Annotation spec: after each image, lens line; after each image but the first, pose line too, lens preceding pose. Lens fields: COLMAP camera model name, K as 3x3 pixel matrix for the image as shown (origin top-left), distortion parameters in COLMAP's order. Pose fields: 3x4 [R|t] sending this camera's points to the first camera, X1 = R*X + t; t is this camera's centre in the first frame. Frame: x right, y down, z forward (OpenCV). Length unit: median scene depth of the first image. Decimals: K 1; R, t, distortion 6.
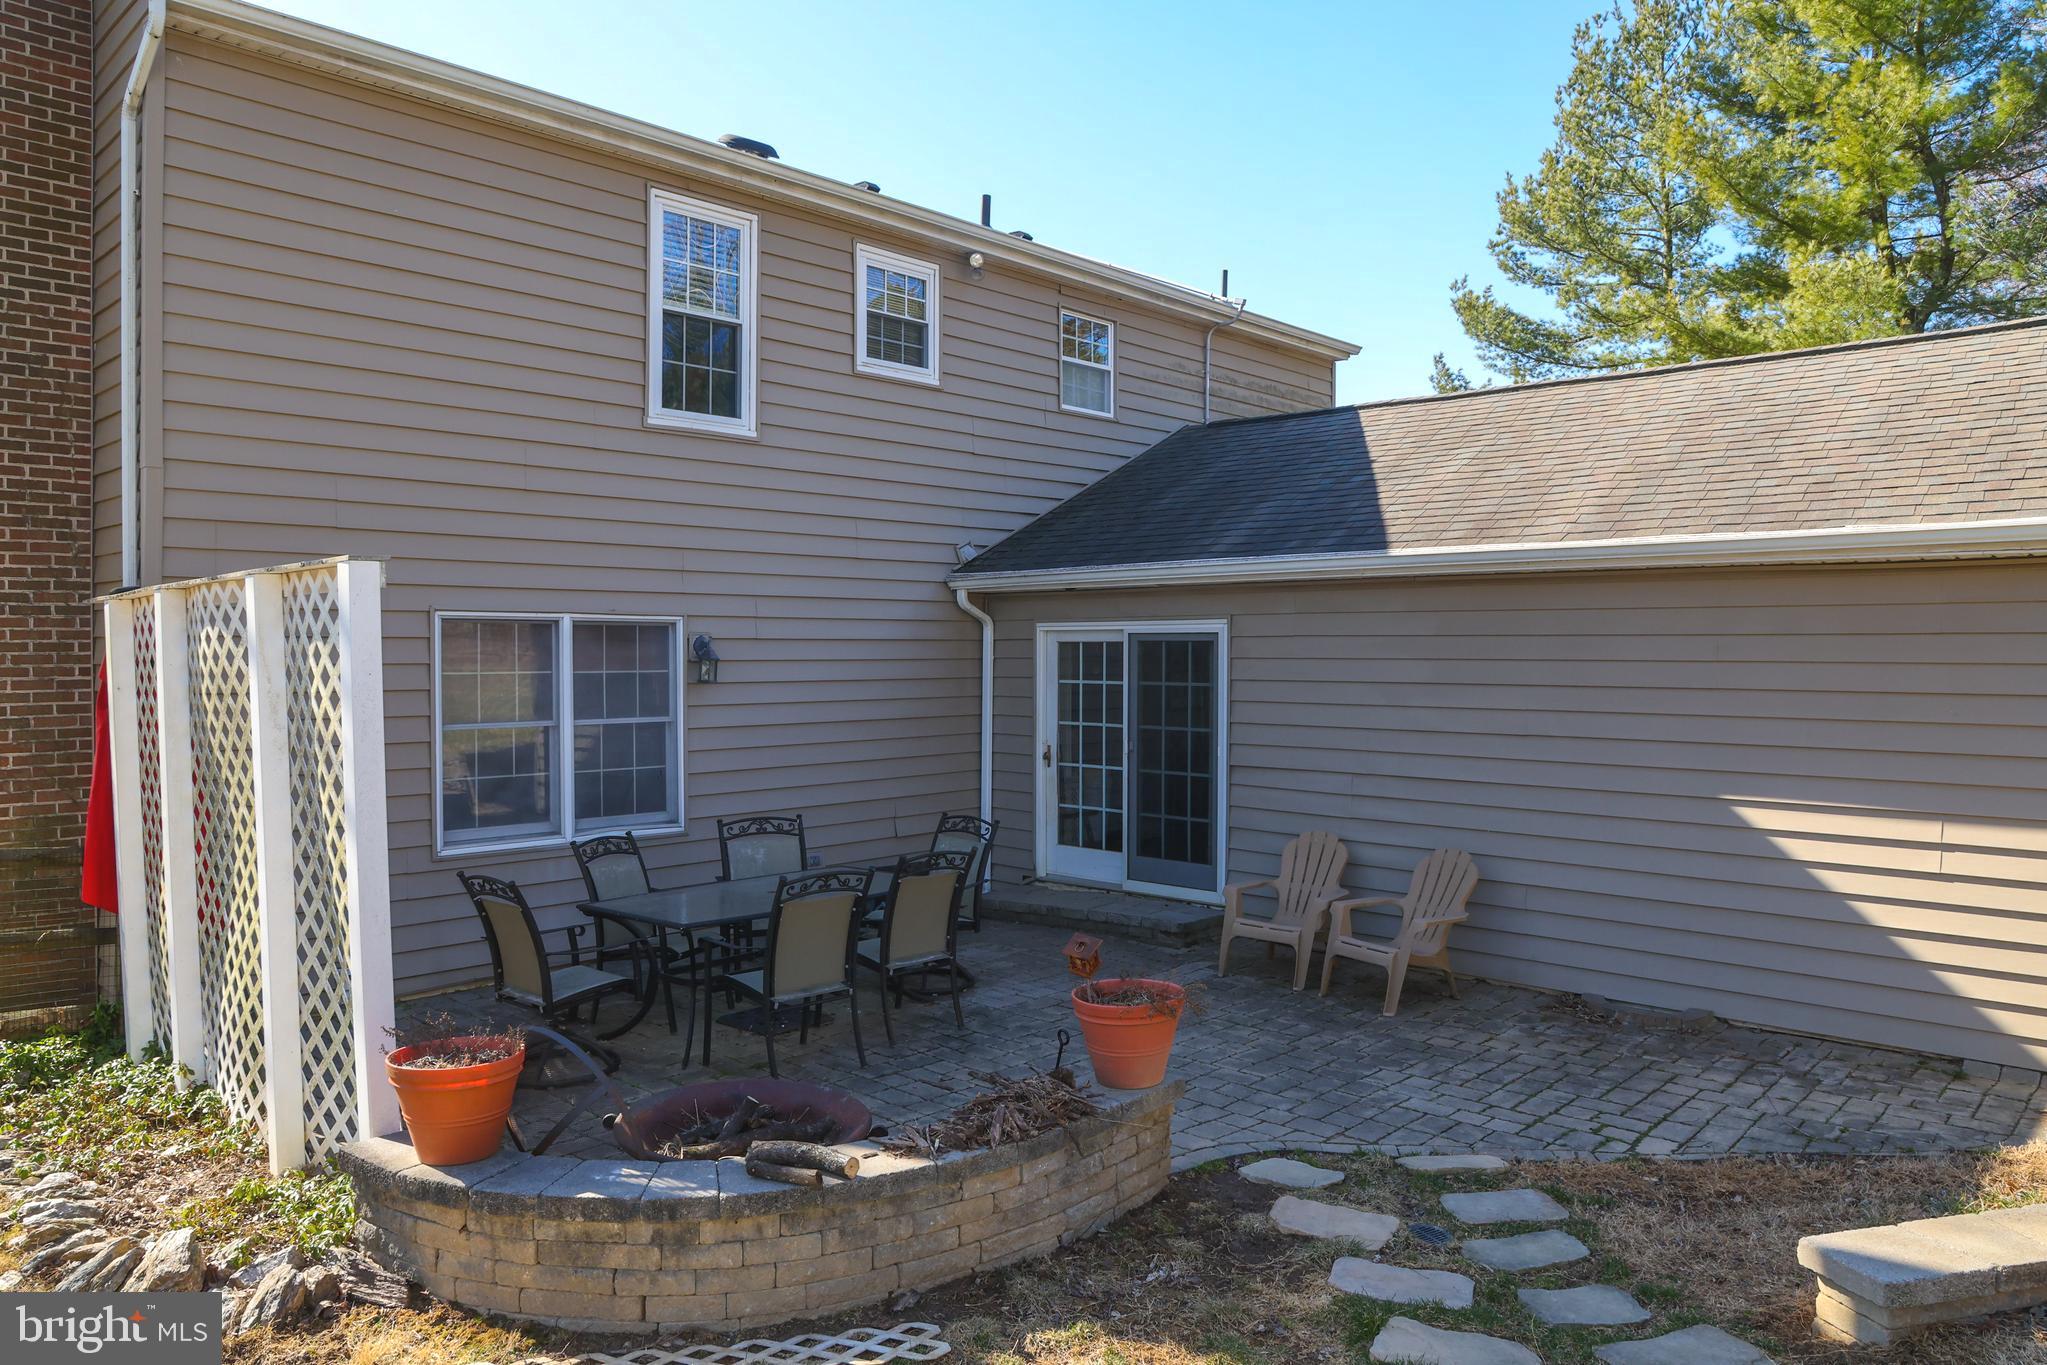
lens RADIAL K [[1406.9, 0, 1005.5], [0, 1406.9, 674.8], [0, 0, 1]] dist [-0.074929, 0.038879]
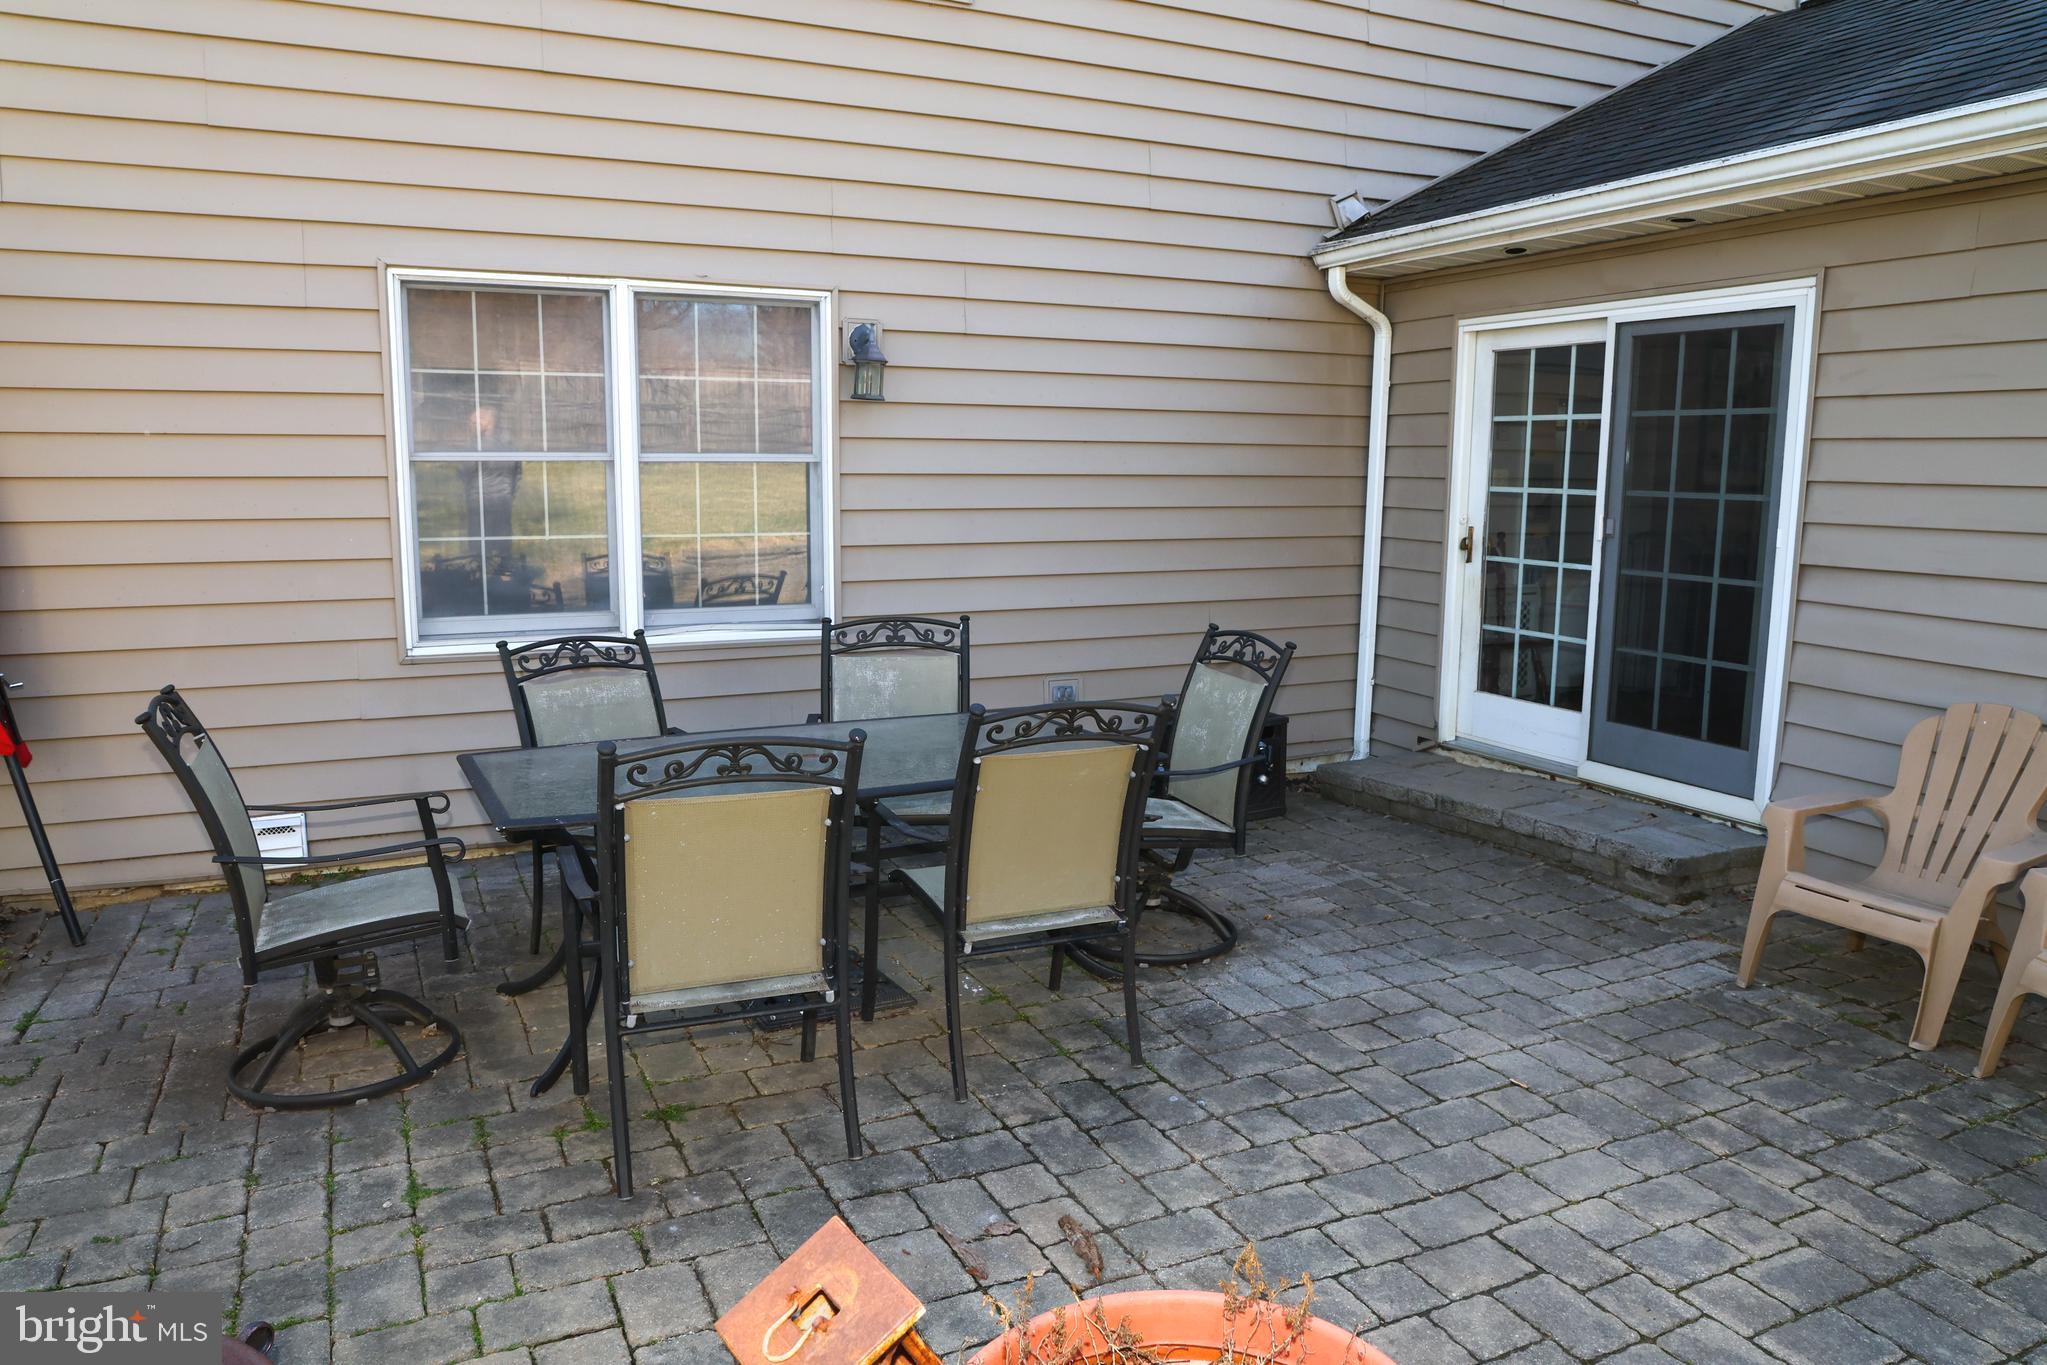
lens RADIAL K [[1406.9, 0, 1005.5], [0, 1406.9, 674.8], [0, 0, 1]] dist [-0.074929, 0.038879]
pose [[0.933671, 0.060811, -0.352930, 0.067225], [-0.014310, 0.991026, 0.132902, 0.041121], [0.357845, -0.119037, 0.926163, 0.415876]]
